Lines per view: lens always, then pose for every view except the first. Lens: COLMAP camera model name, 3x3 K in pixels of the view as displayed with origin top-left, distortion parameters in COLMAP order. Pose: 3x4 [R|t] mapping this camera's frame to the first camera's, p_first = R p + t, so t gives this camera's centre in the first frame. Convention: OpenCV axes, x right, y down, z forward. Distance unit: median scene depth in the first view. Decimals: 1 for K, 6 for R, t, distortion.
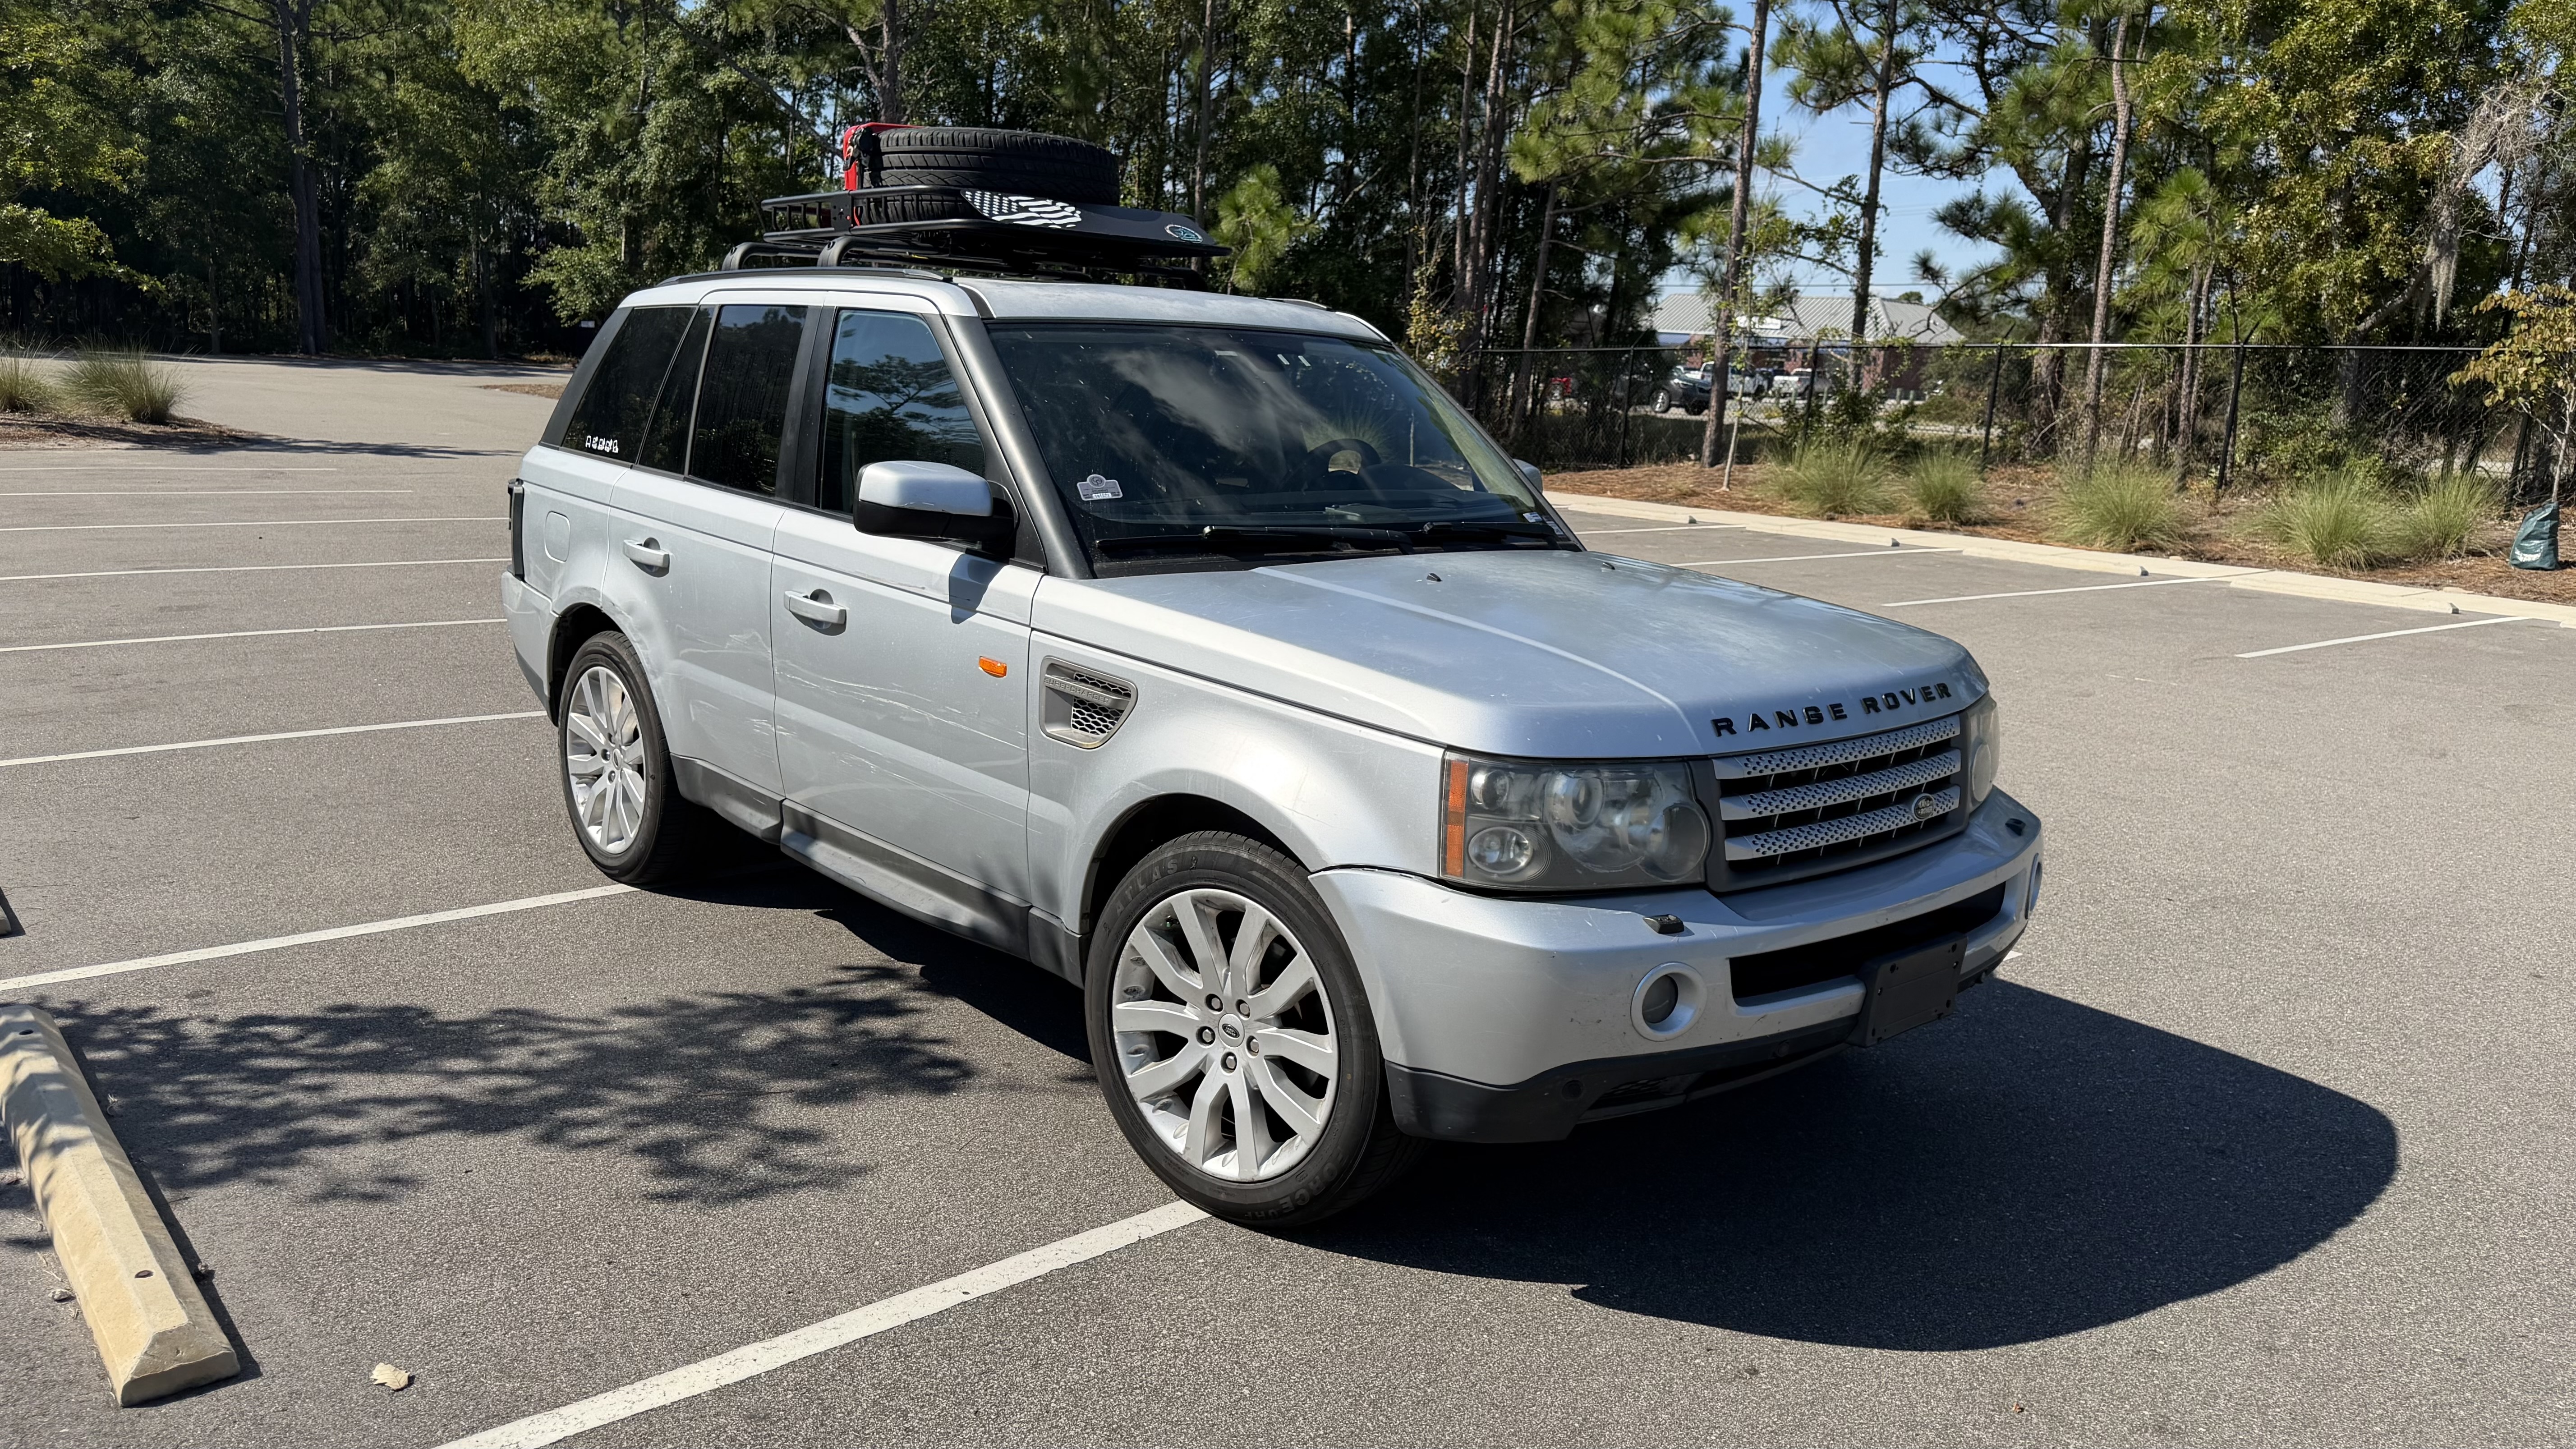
lens RADIAL K [[1880.2, 0, 1288.0], [0, 1880.2, 724.5], [0, 0, 1]] dist [-0.006323, -0.007166]
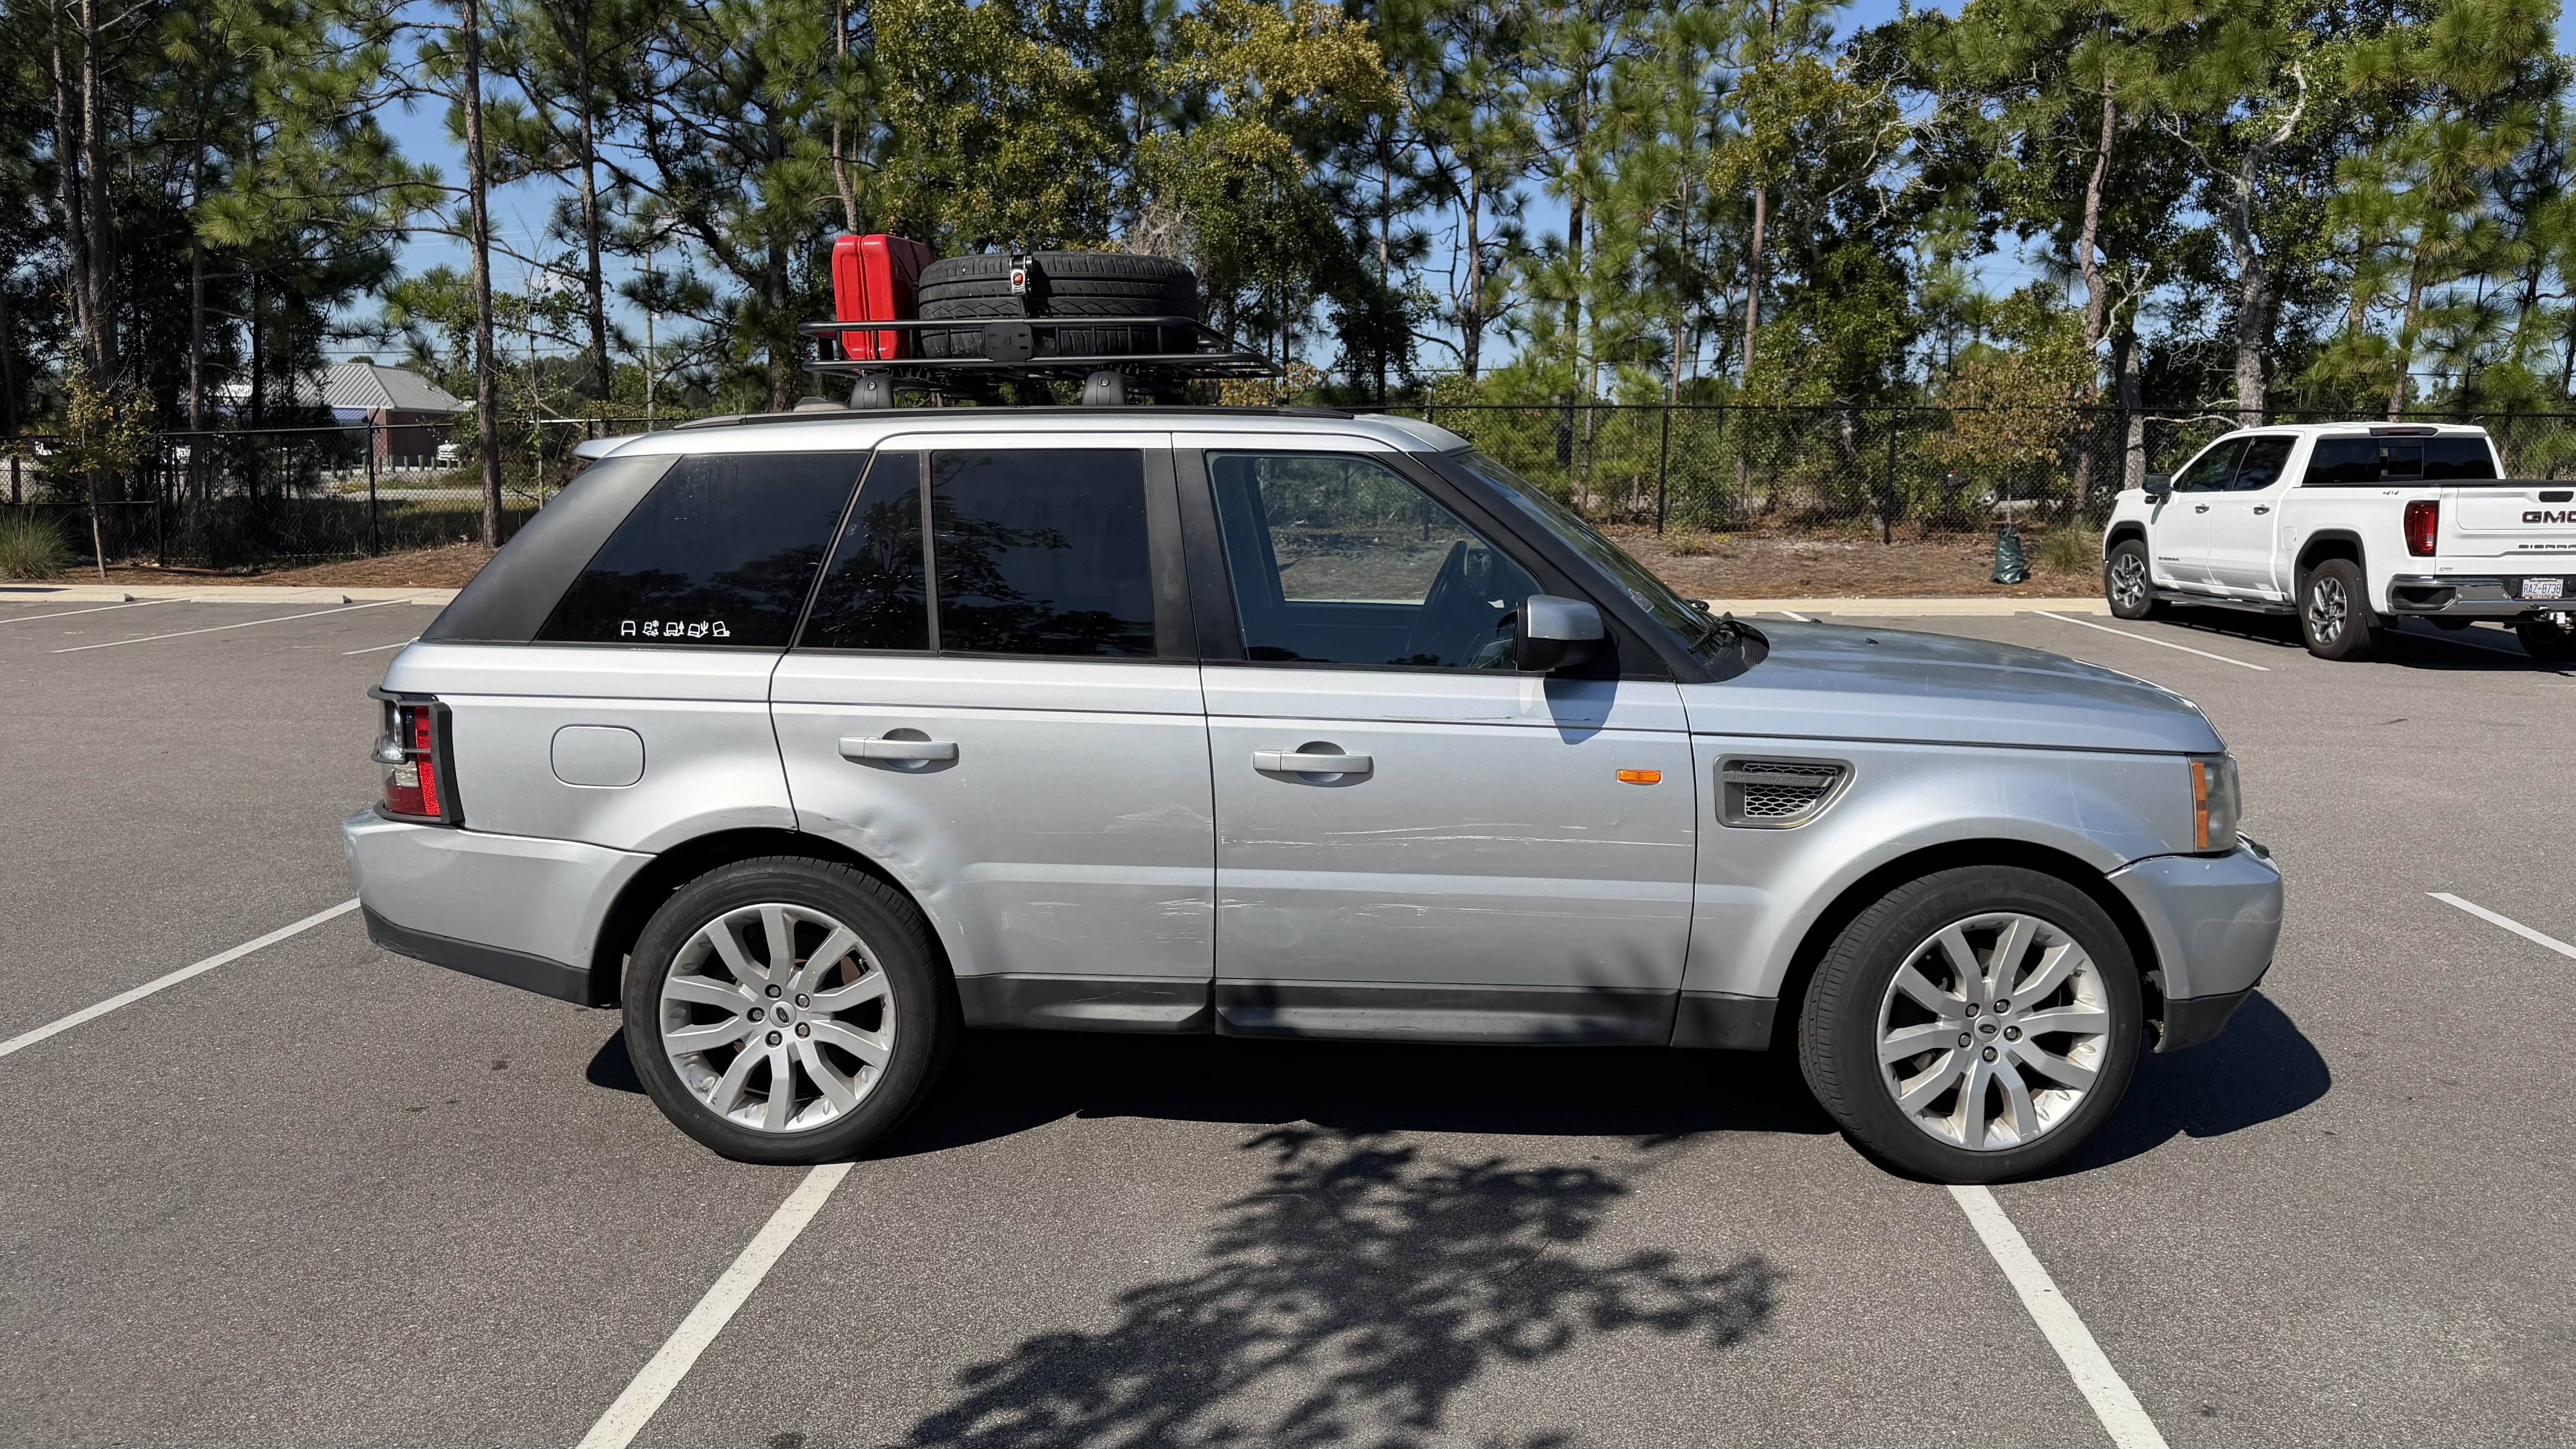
lens RADIAL K [[1847.4, 0, 1285.3], [0, 1847.4, 647.2], [0, 0, 1]] dist [0.035622, -0.042505]
pose [[0.691676, -0.118961, 0.712343, -0.939707], [0.167257, 0.985911, 0.002243, -0.125990], [-0.702574, 0.117593, 0.701828, 0.344817]]
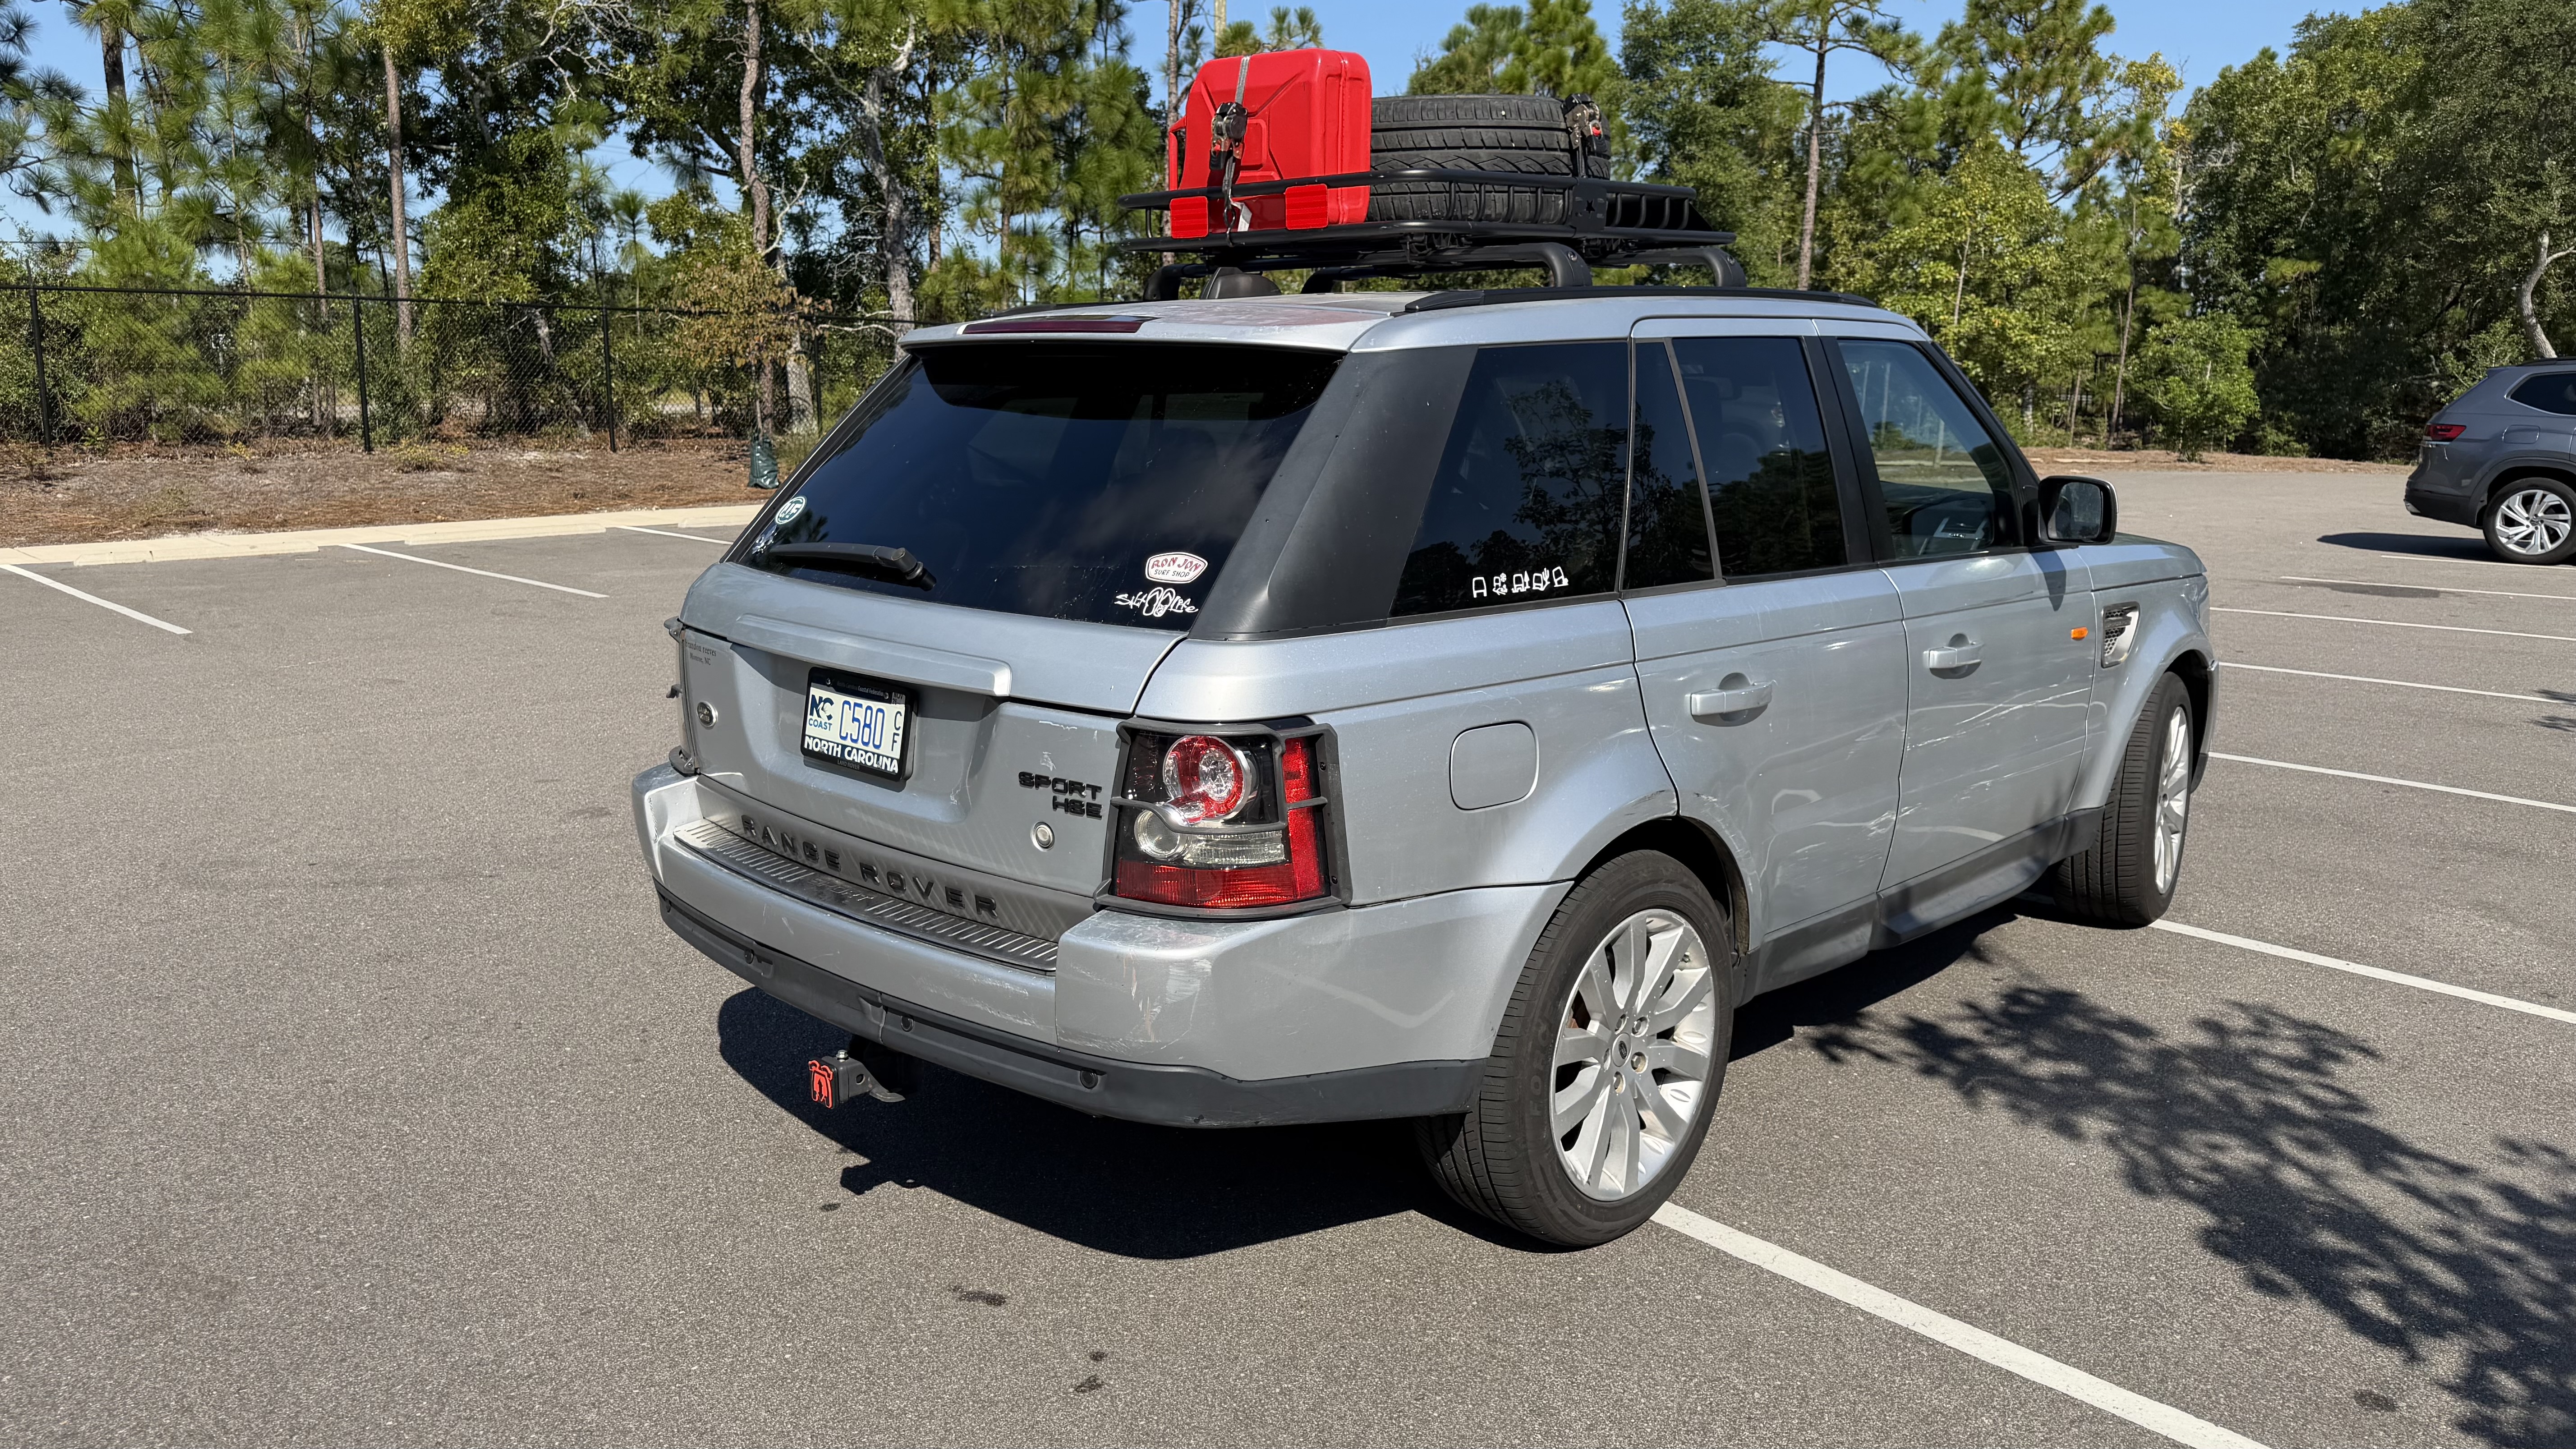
lens RADIAL K [[1829.3, 0, 1287.0], [0, 1829.3, 712.4], [0, 0, 1]] dist [0.004390, -0.003281]
pose [[-0.096575, -0.229180, 0.968581, -1.153555], [0.177552, 0.953555, 0.243328, -0.330332], [-0.979361, 0.195473, -0.051398, 1.408534]]
